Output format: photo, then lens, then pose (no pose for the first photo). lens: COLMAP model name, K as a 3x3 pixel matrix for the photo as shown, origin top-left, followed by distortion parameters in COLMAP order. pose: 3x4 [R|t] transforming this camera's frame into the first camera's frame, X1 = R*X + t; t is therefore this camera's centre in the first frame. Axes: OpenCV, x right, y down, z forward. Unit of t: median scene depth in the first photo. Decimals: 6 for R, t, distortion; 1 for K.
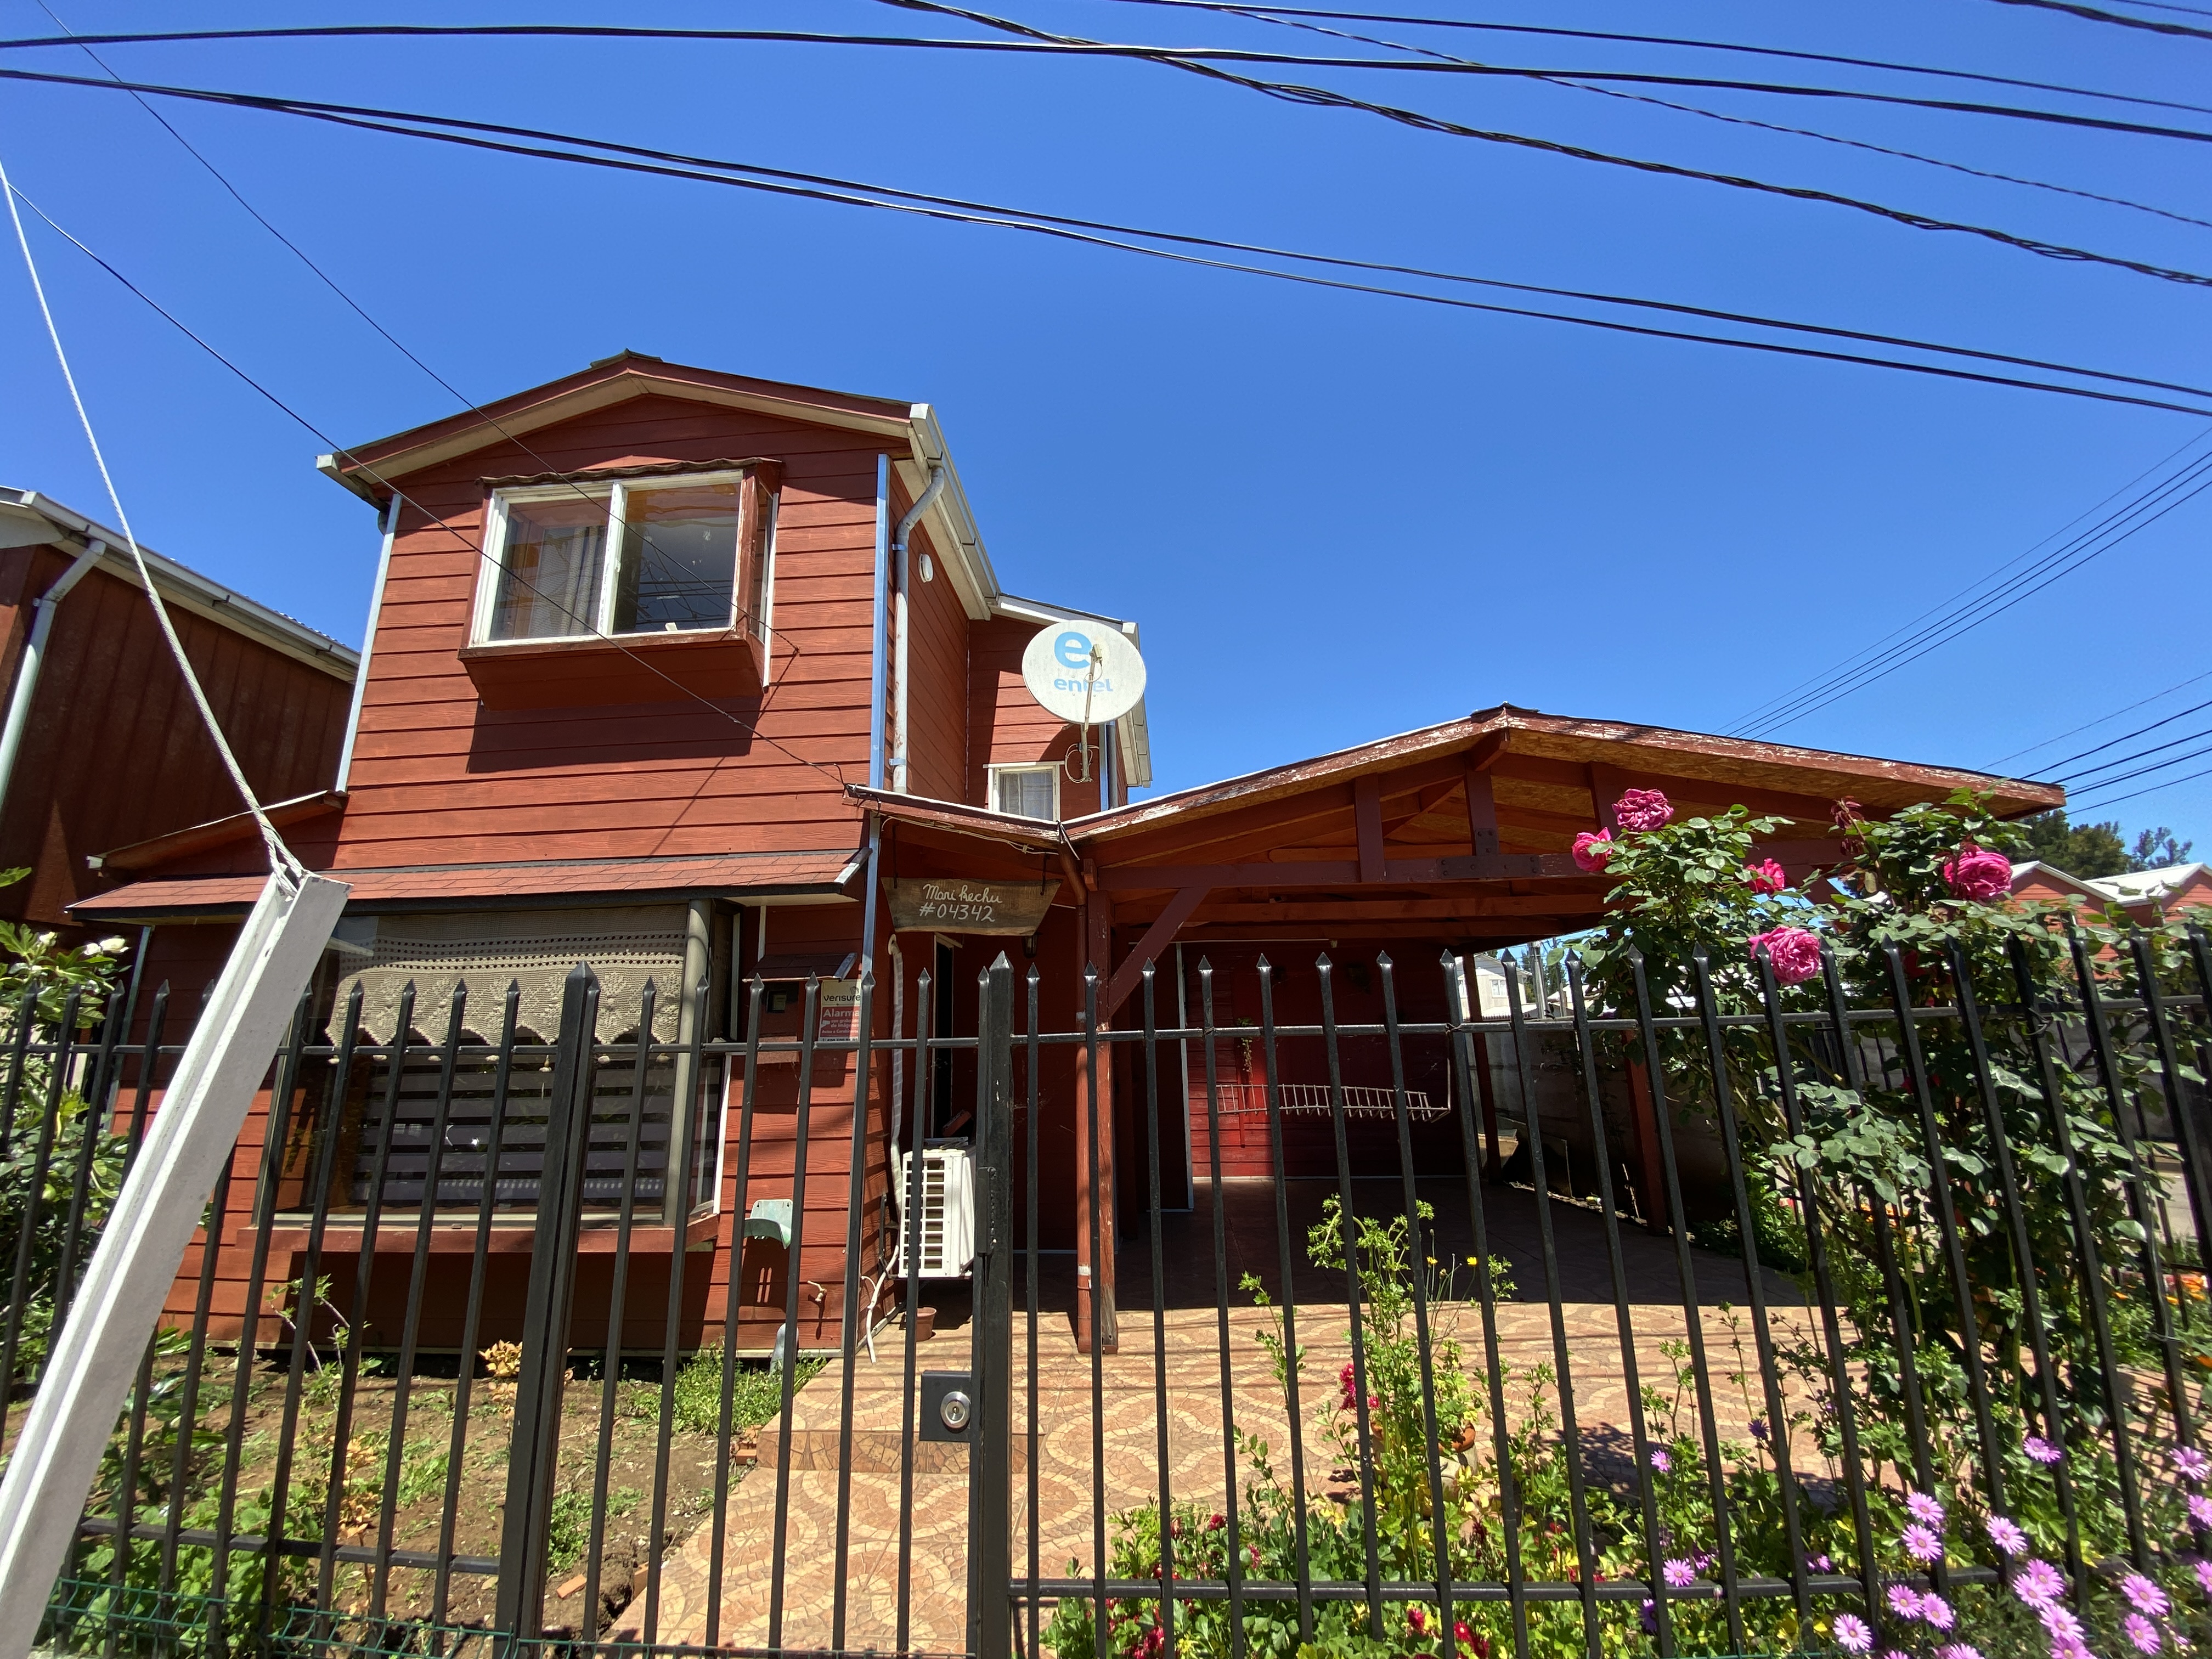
lens RADIAL K [[892.4, 0, 1118.0], [0, 892.4, 838.5], [0, 0, 1]] dist [0.000712, -0.011687]
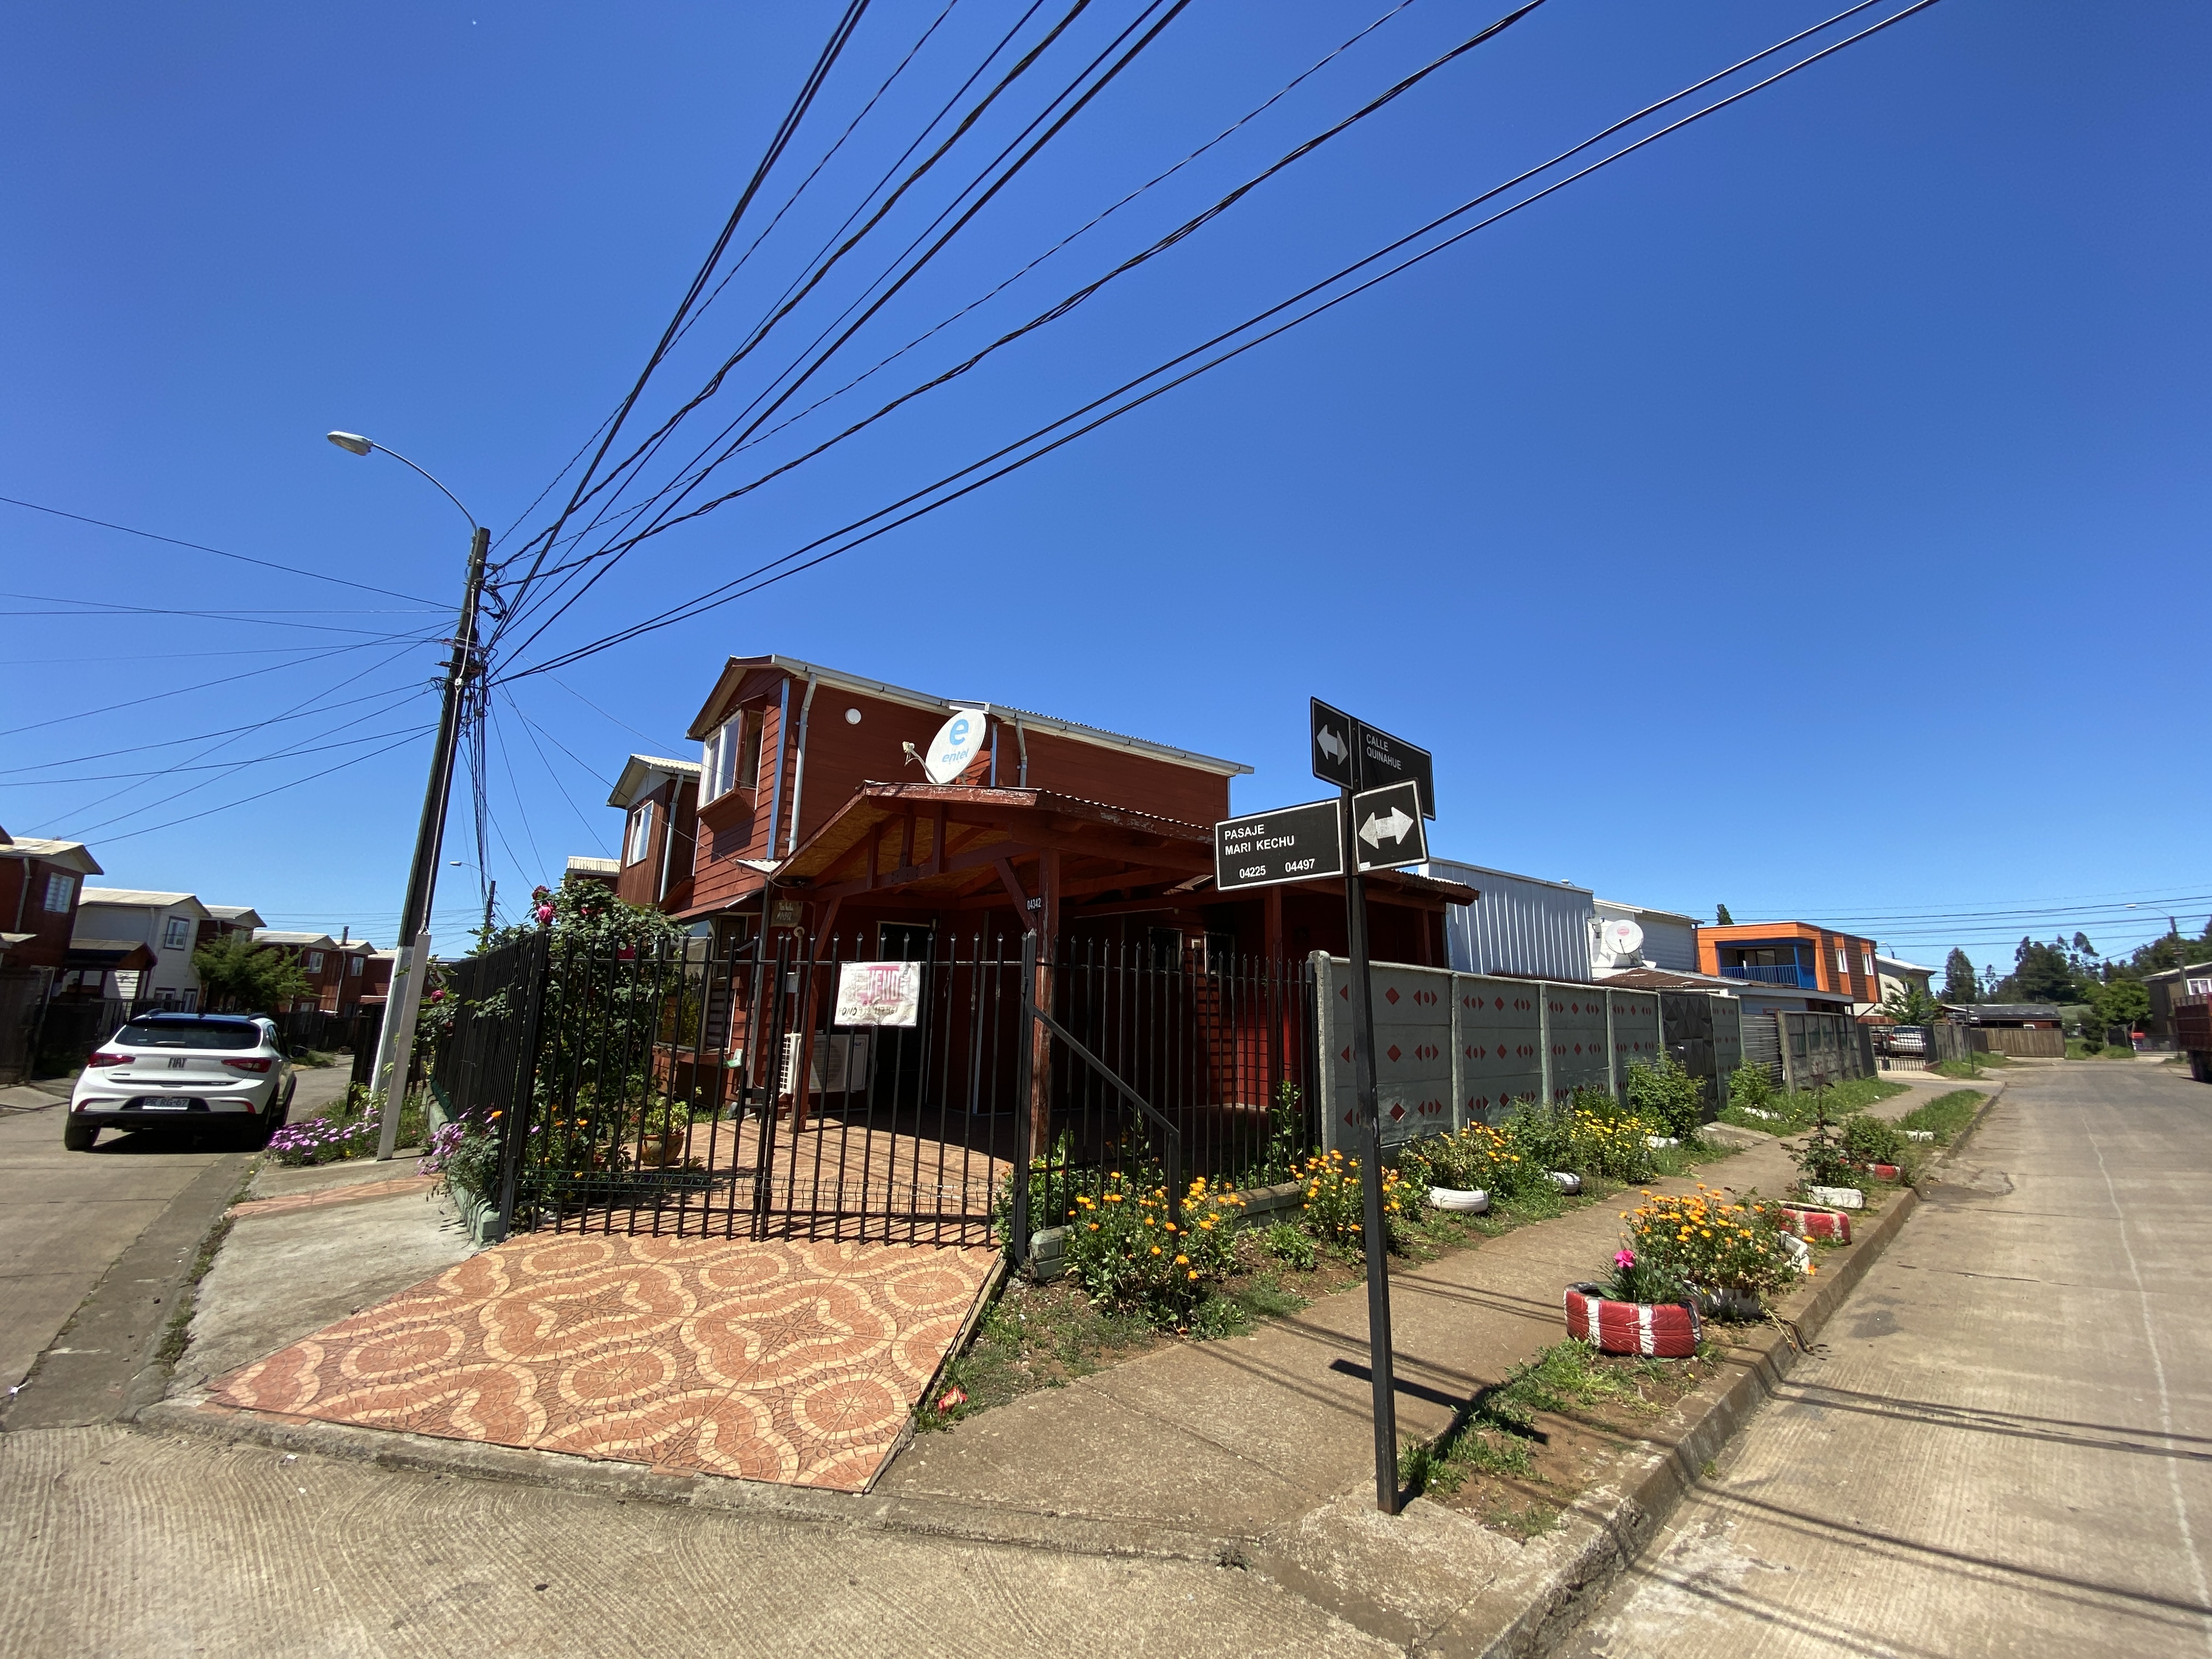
lens RADIAL K [[892.4, 0, 1118.0], [0, 892.4, 838.5], [0, 0, 1]] dist [0.000712, -0.011687]
pose [[0.678832, -0.101553, -0.727237, 1.776711], [0.133865, 0.990909, -0.013417, 0.037260], [0.721988, -0.088244, 0.686255, 0.171945]]
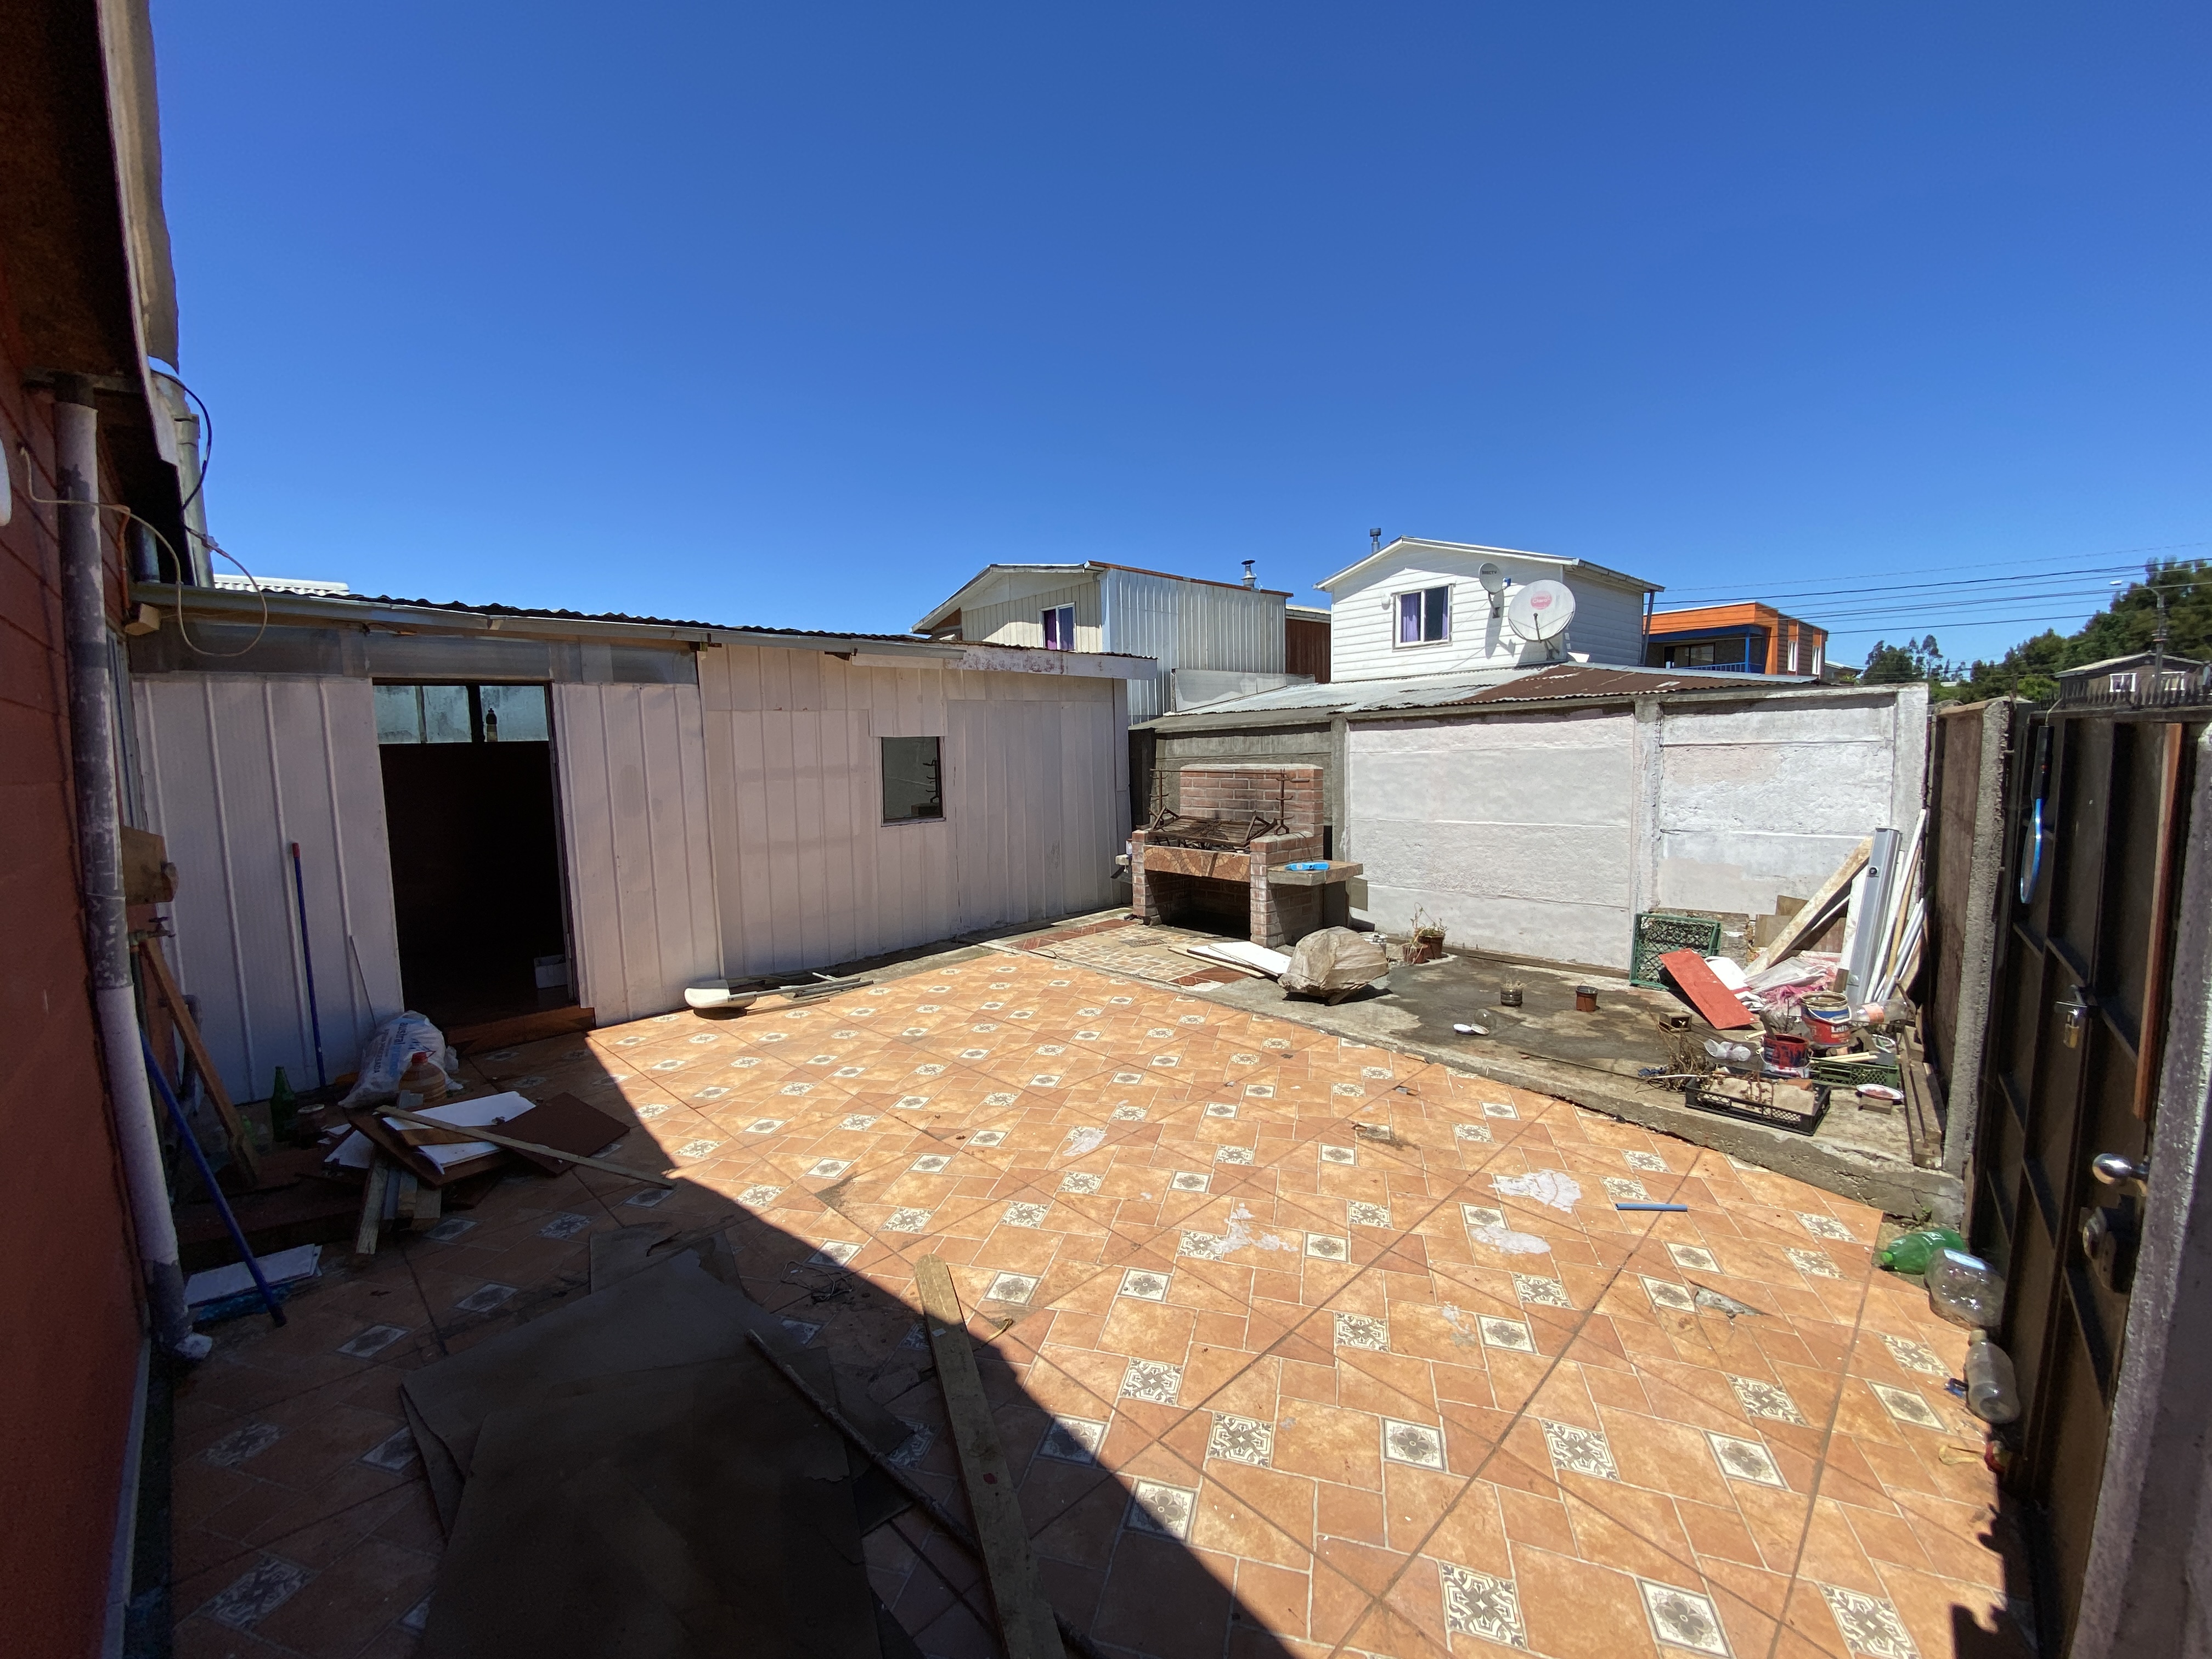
lens RADIAL K [[911.5, 0, 1100.0], [0, 911.5, 826.6], [0, 0, 1]] dist [0.030050, -0.023575]
pose [[0.750609, 0.060911, -0.657933, 0.831730], [0.160830, 0.948952, 0.271338, 0.581187], [0.640874, -0.309484, 0.702495, 2.672961]]
